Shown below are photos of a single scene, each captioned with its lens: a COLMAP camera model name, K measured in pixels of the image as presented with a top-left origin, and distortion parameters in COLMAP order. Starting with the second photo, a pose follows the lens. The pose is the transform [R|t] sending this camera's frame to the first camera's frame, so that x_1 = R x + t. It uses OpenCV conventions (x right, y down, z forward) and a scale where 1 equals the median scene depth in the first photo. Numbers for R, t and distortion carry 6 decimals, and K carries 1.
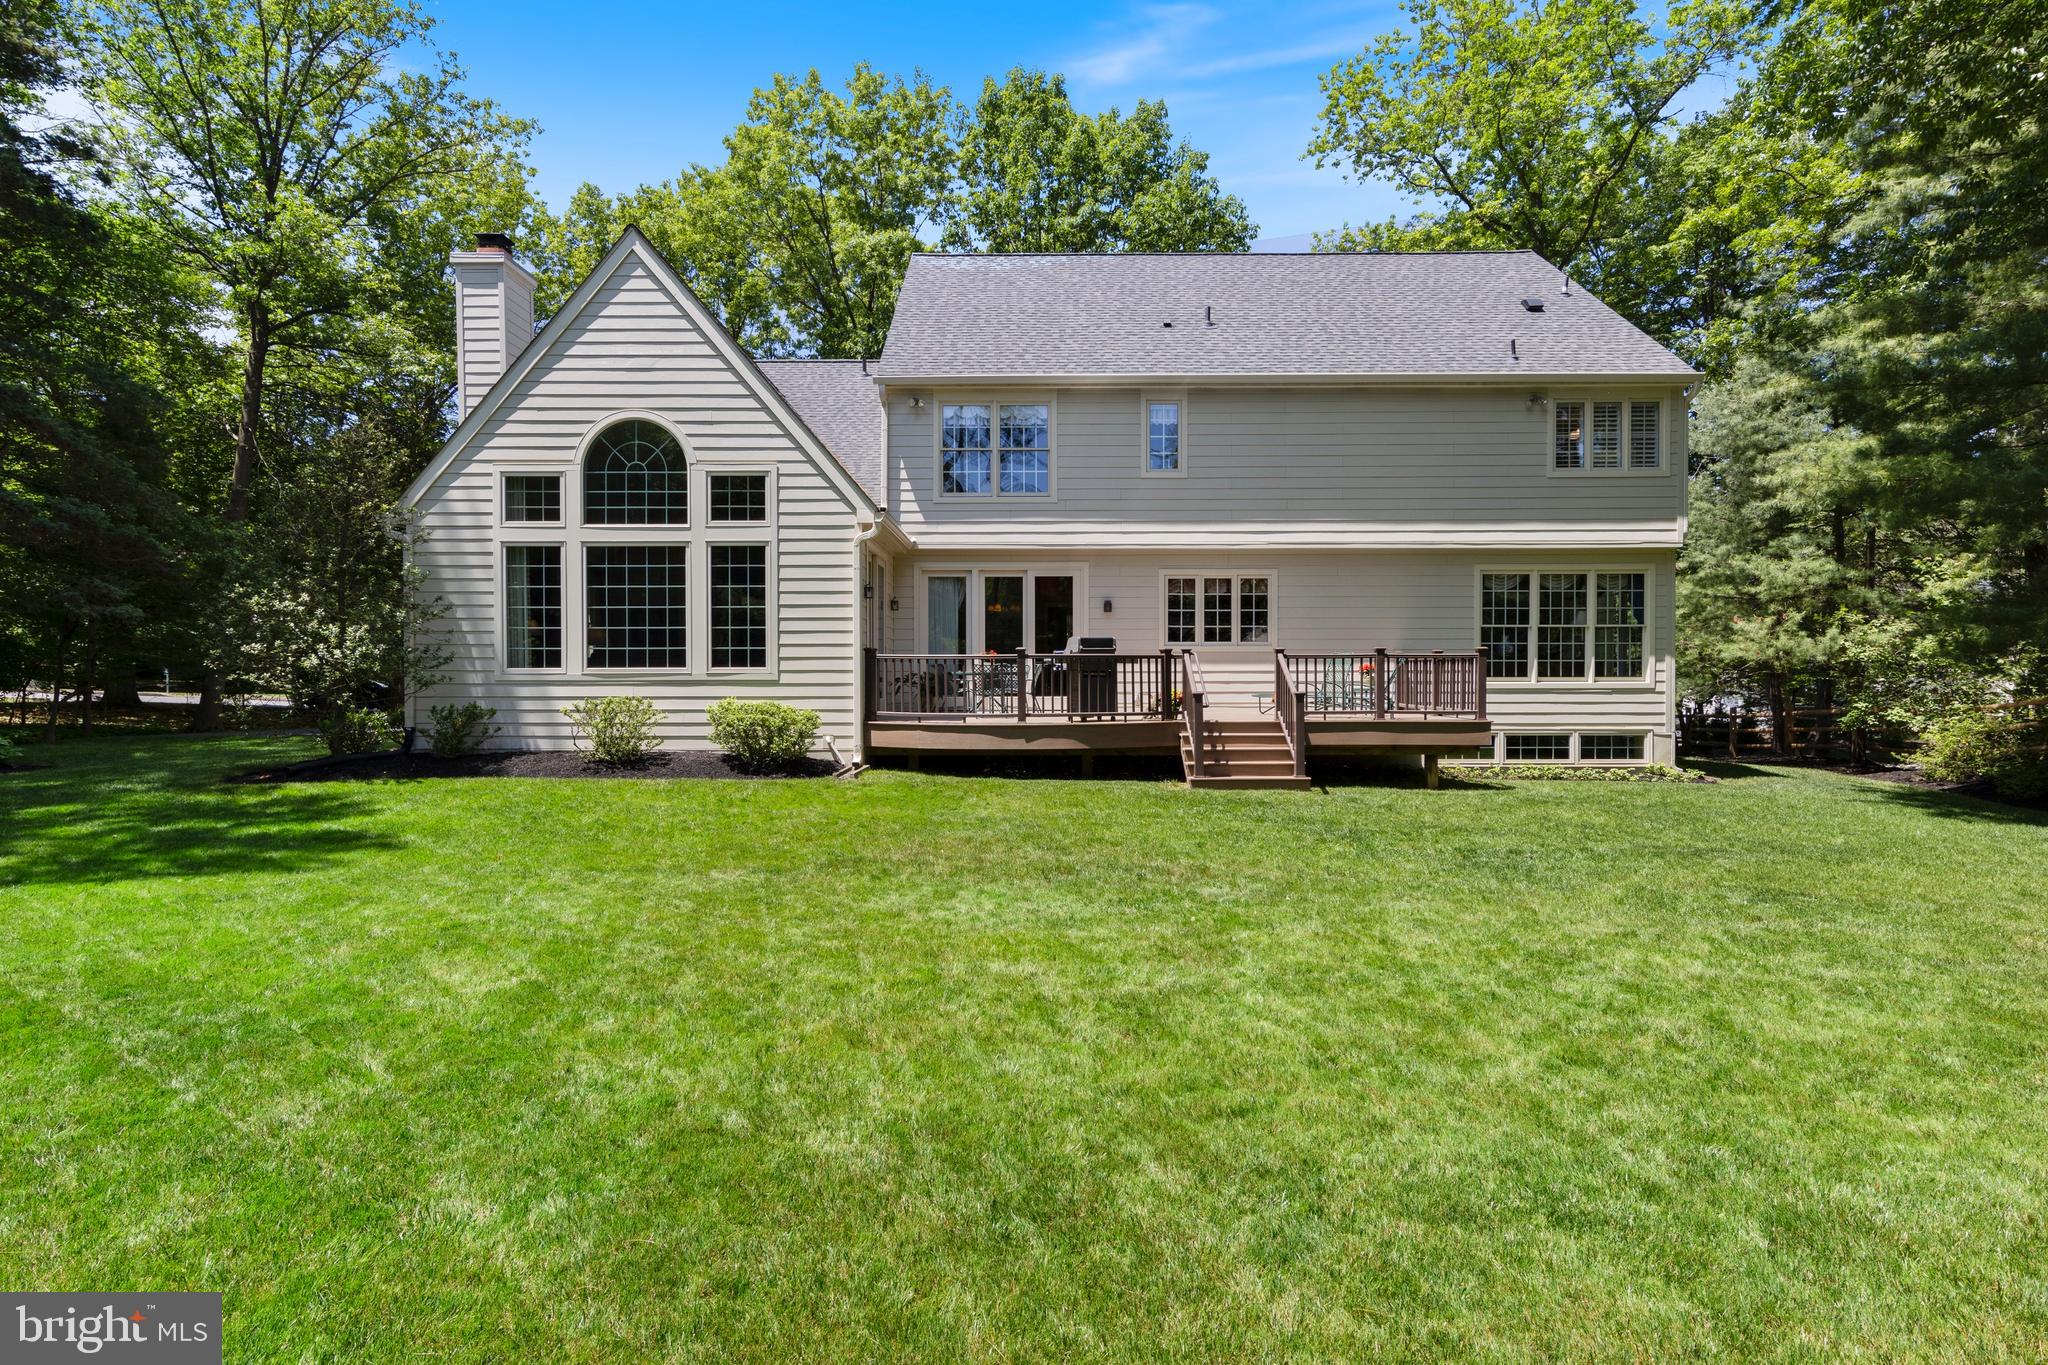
lens RADIAL K [[1045.1, 0, 1014.3], [0, 1045.1, 686.8], [0, 0, 1]] dist [0.011100, -0.000972]
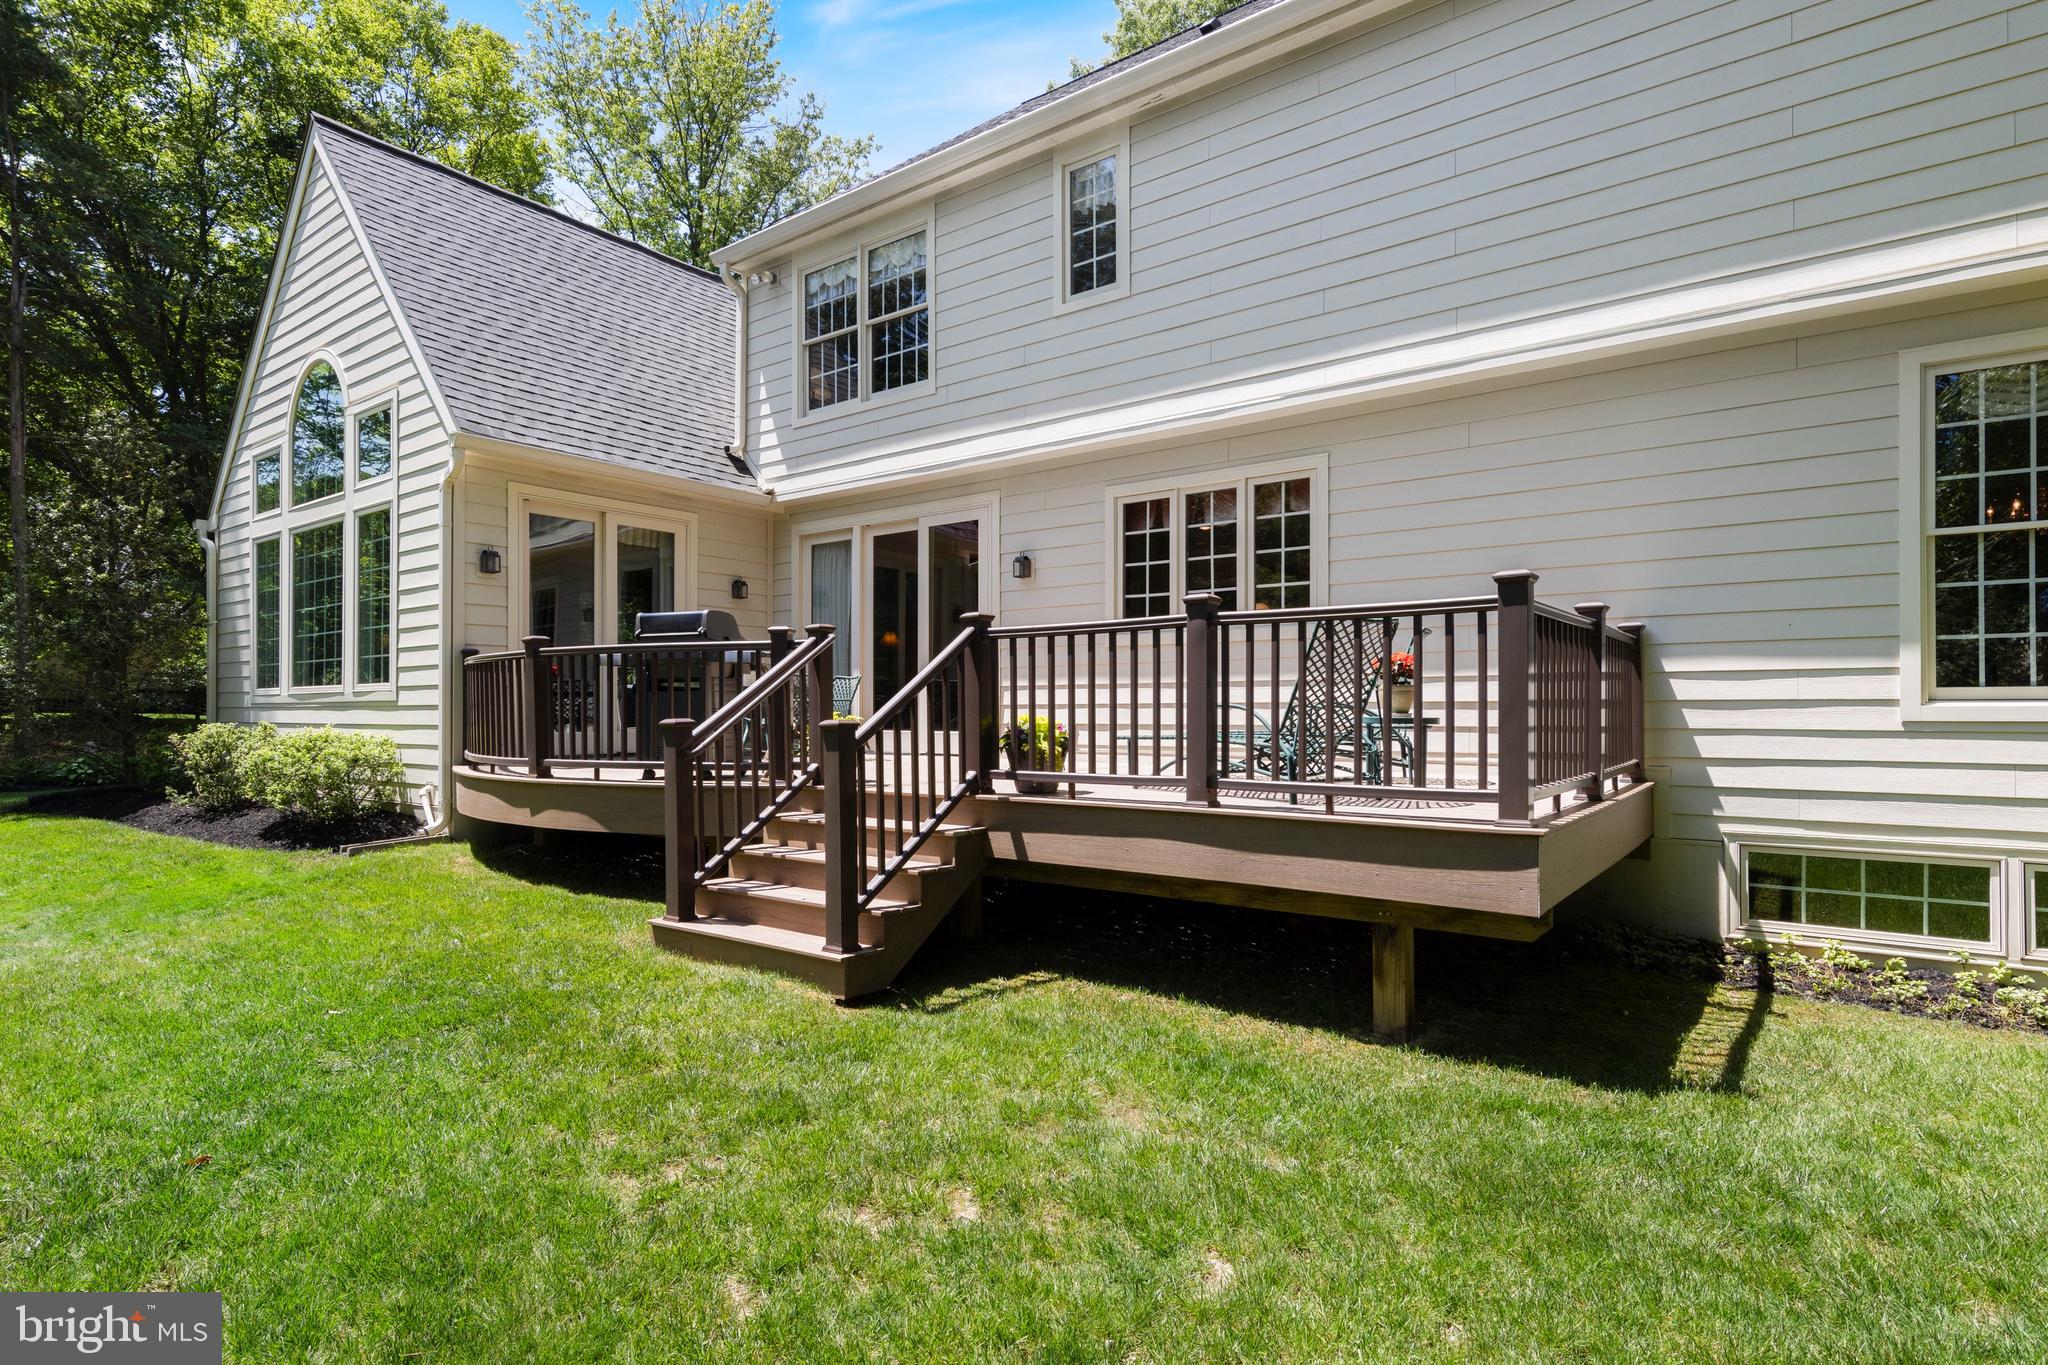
lens RADIAL K [[1045.4, 0, 1023.9], [0, 1045.4, 703.4], [0, 0, 1]] dist [0.013210, -0.000090]
pose [[0.804103, -0.005009, -0.594469, 0.509272], [-0.006454, 0.999832, -0.017154, 0.004195], [0.594455, 0.017631, 0.803936, 0.690560]]
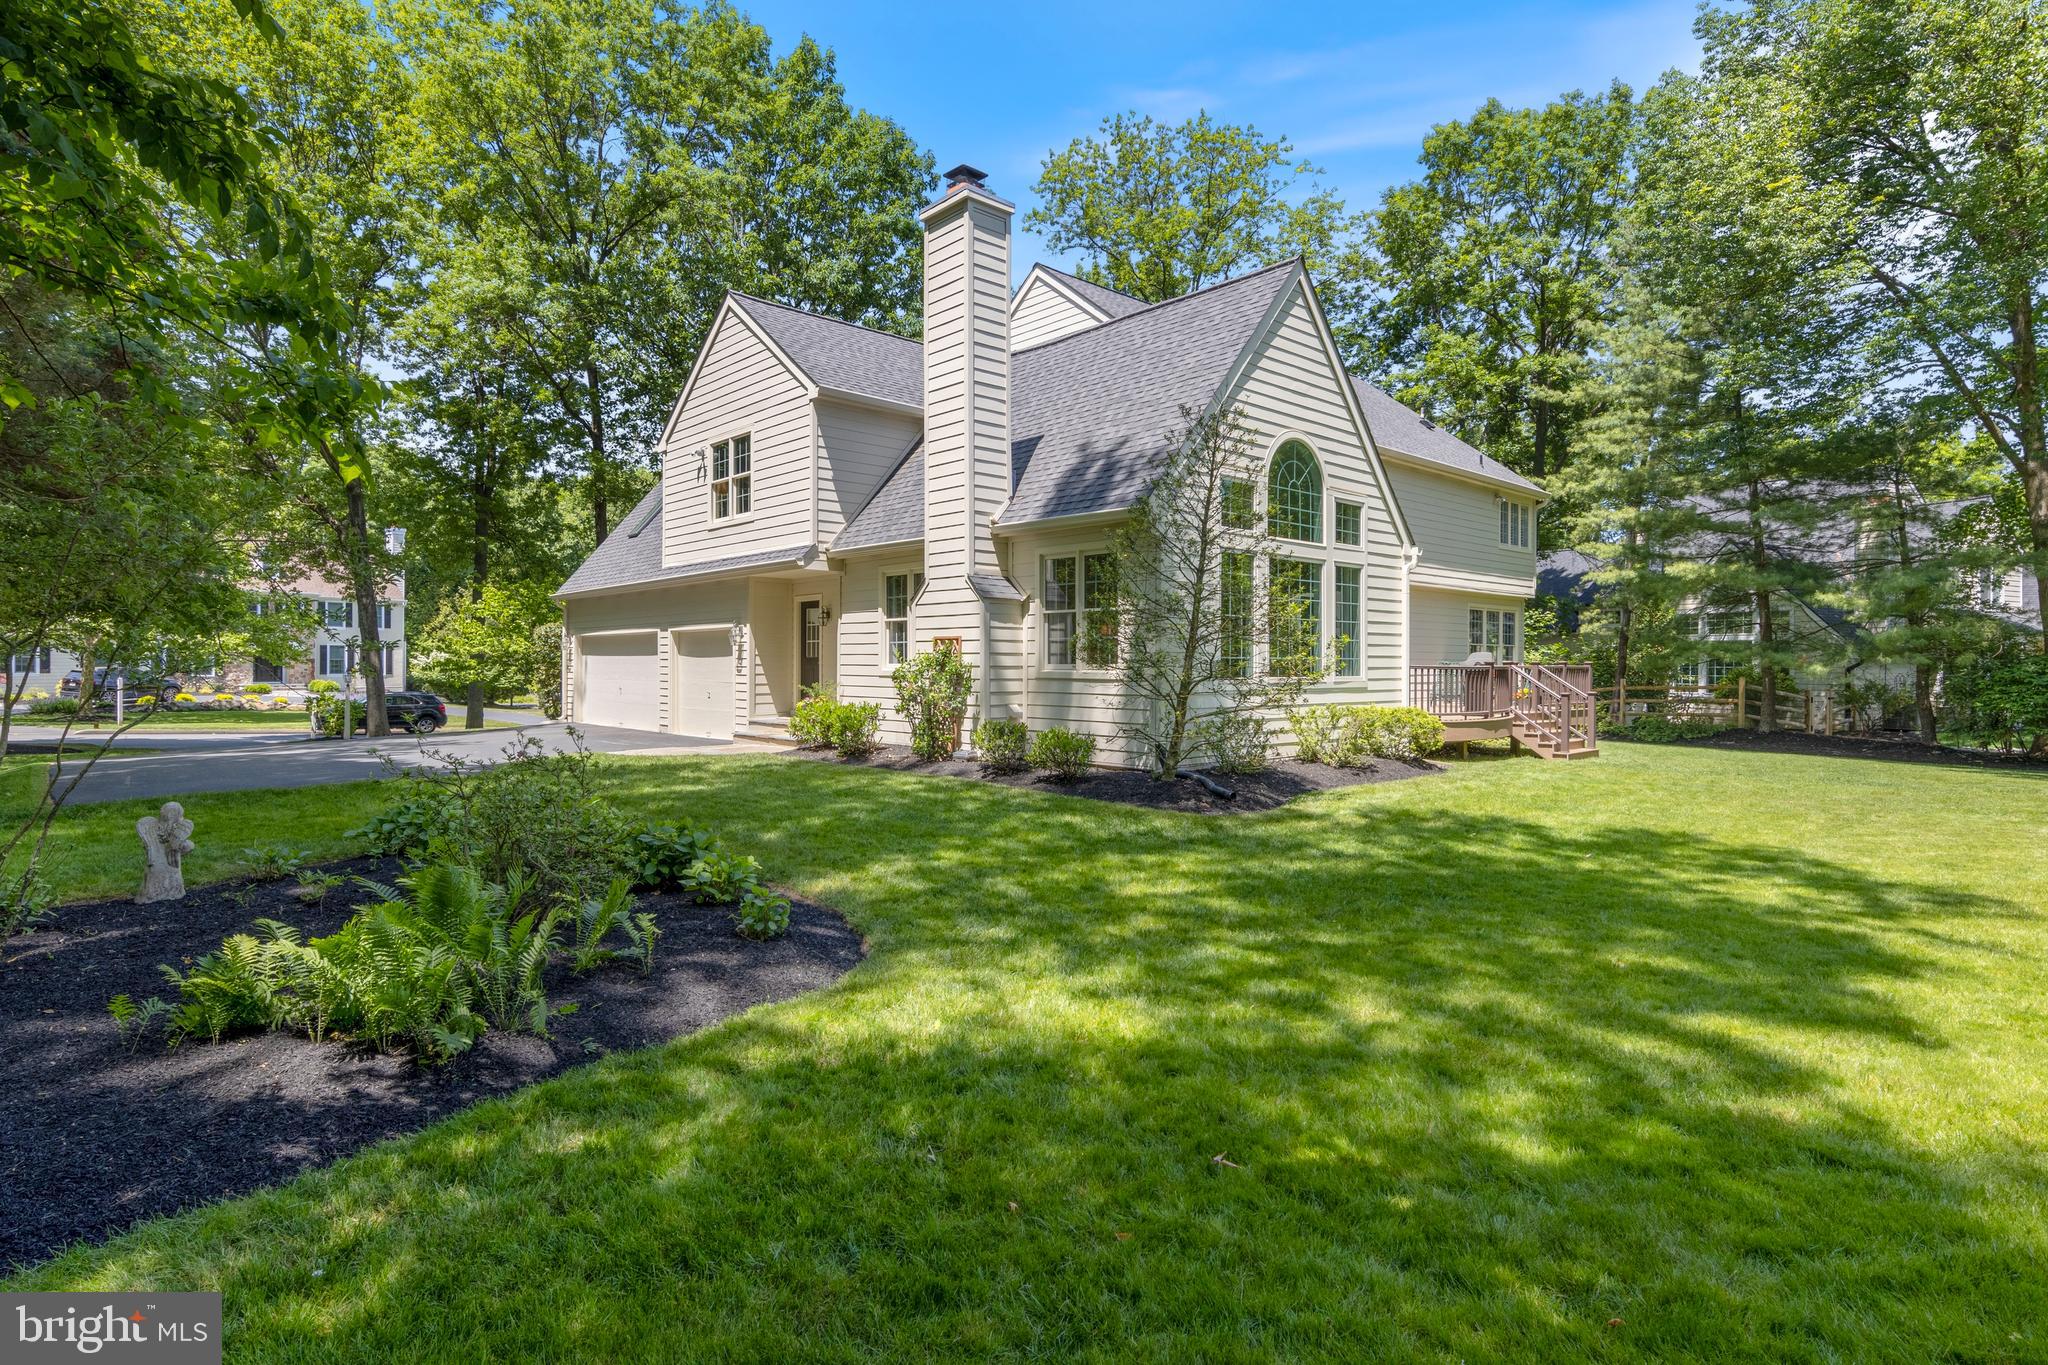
lens RADIAL K [[1045.1, 0, 1014.3], [0, 1045.1, 686.8], [0, 0, 1]] dist [0.011100, -0.000972]
pose [[0.734605, -0.011956, 0.678390, -1.281686], [0.006117, 0.999921, 0.010998, -0.020443], [-0.678468, -0.003930, 0.734620, 0.416391]]
